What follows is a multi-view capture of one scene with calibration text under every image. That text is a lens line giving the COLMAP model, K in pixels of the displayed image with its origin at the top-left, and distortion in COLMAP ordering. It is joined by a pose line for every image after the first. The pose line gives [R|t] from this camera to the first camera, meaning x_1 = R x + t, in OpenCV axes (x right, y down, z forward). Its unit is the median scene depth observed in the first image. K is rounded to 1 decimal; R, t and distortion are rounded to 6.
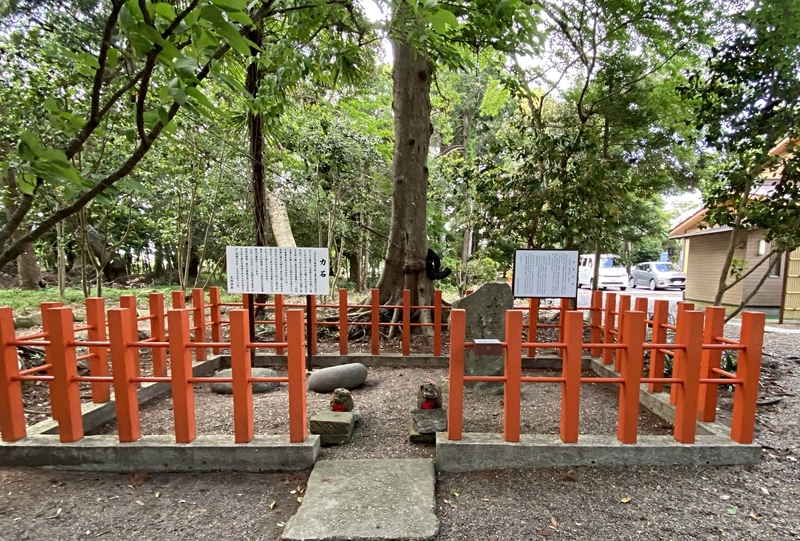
lens RADIAL K [[403.7, 0, 399.7], [0, 403.7, 271.9], [0, 0, 1]] dist [0.000092, 0.000008]
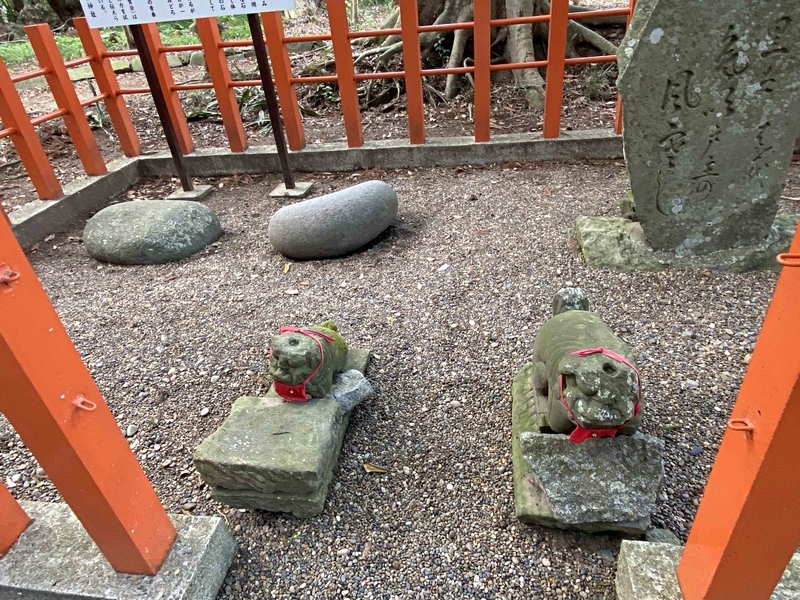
lens RADIAL K [[511.6, 0, 400.9], [0, 511.6, 298.2], [0, 0, 1]] dist [0.024220, -0.001442]
pose [[0.990313, -0.027363, -0.136132, -0.002260], [0.096515, 0.840480, 0.533177, 0.031606], [0.099827, -0.541151, 0.834979, 0.384484]]
